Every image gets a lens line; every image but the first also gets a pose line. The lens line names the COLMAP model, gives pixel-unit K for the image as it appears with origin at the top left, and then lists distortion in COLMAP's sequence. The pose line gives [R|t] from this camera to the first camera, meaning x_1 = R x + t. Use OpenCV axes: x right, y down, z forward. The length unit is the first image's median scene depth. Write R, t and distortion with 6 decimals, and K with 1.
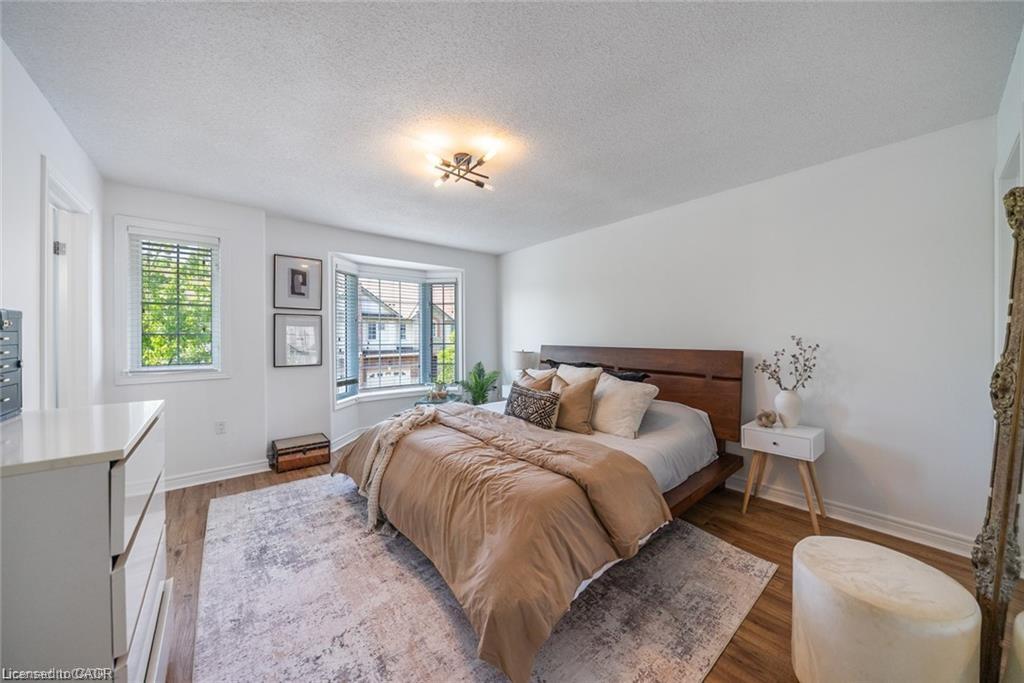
lens RADIAL K [[355.3, 0, 511.9], [0, 355.3, 341.2], [0, 0, 1]] dist [-0.007891, -0.000041]
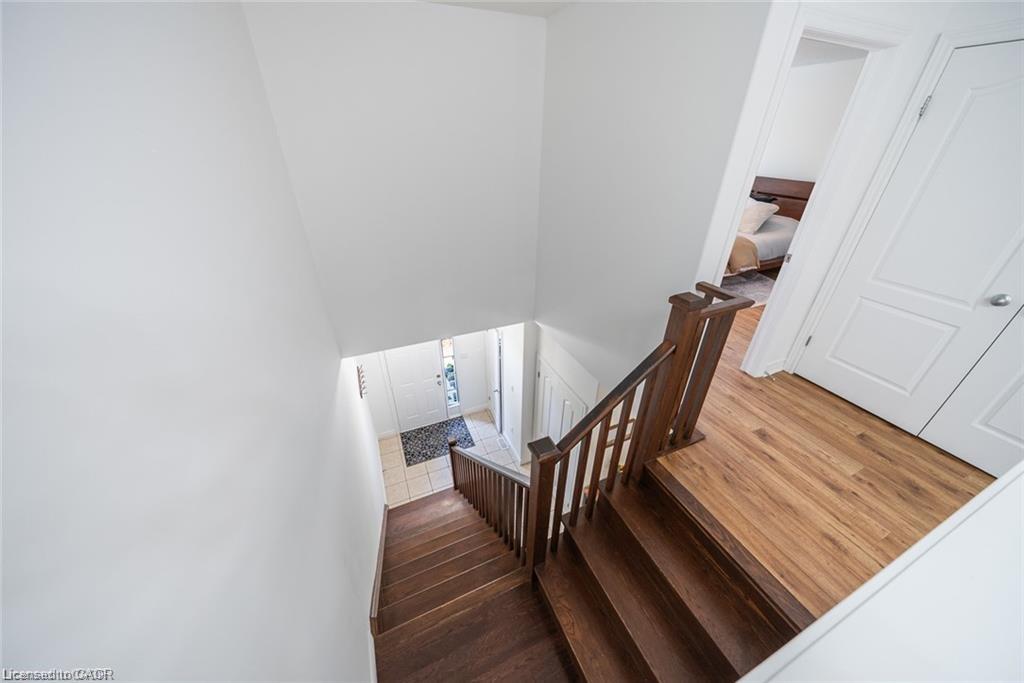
lens RADIAL K [[355.3, 0, 512.9], [0, 355.3, 341.3], [0, 0, 1]] dist [-0.007891, -0.000041]
pose [[0.962665, 0.151104, -0.224595, -0.337888], [-0.018320, 0.864165, 0.502874, -0.141441], [0.270074, -0.479985, 0.834670, -1.063229]]
